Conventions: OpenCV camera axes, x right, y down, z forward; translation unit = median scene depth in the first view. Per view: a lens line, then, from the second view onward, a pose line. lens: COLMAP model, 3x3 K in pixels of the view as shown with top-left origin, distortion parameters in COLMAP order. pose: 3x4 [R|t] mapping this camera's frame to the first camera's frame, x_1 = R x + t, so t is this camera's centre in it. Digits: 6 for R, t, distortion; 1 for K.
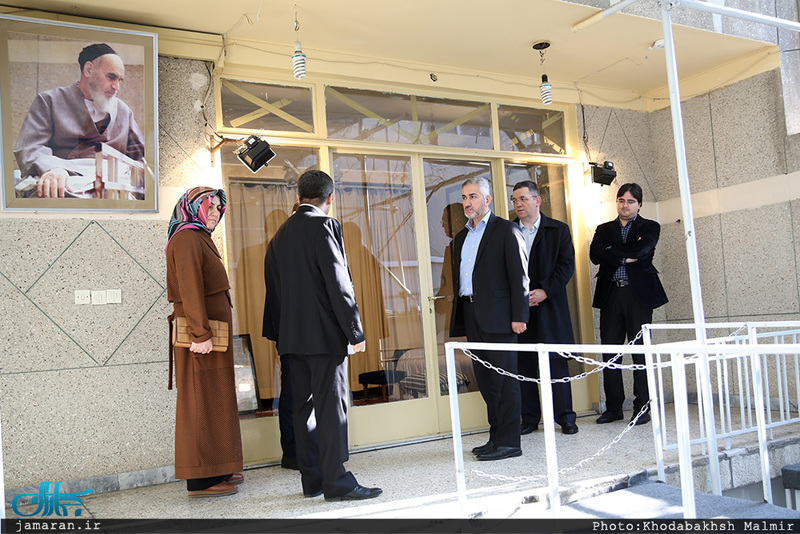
lens RADIAL K [[763.5, 0, 407.5], [0, 763.5, 287.0], [0, 0, 1]] dist [0.006987, 0.000000]
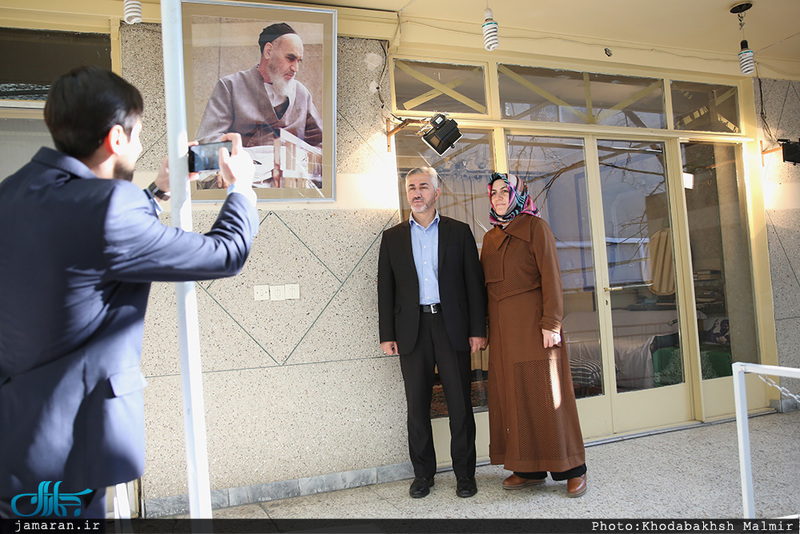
lens RADIAL K [[647.6, 0, 366.0], [0, 647.6, 274.5], [0, 0, 1]] dist [-0.091665, 0.082941]
pose [[0.984662, -0.001518, -0.174465, -0.151314], [0.003937, 0.999901, 0.013524, -0.018737], [0.174427, -0.014003, 0.984571, 0.226166]]
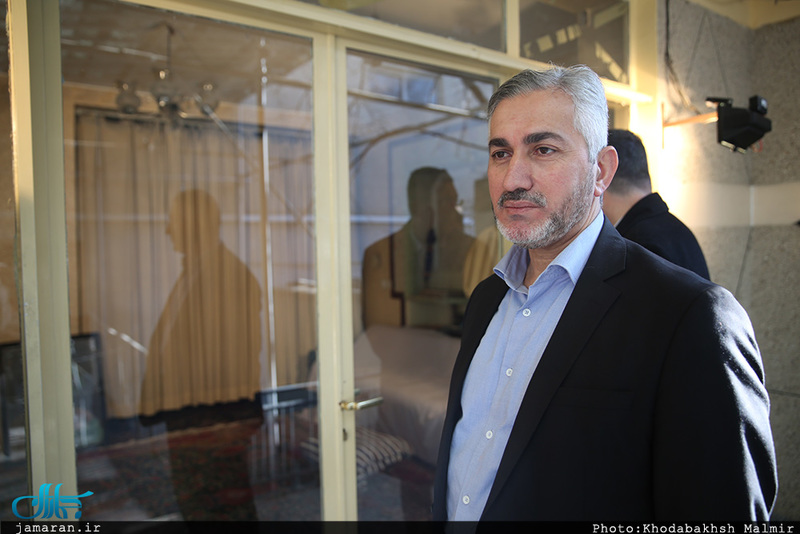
lens RADIAL K [[576.9, 0, 395.7], [0, 576.9, 260.9], [0, 0, 1]] dist [0.002308, -0.002114]
pose [[0.994568, 0.050724, 0.090897, 0.030482], [-0.056093, 0.996768, 0.057511, -0.097442], [-0.087686, -0.062297, 0.994198, 0.874390]]
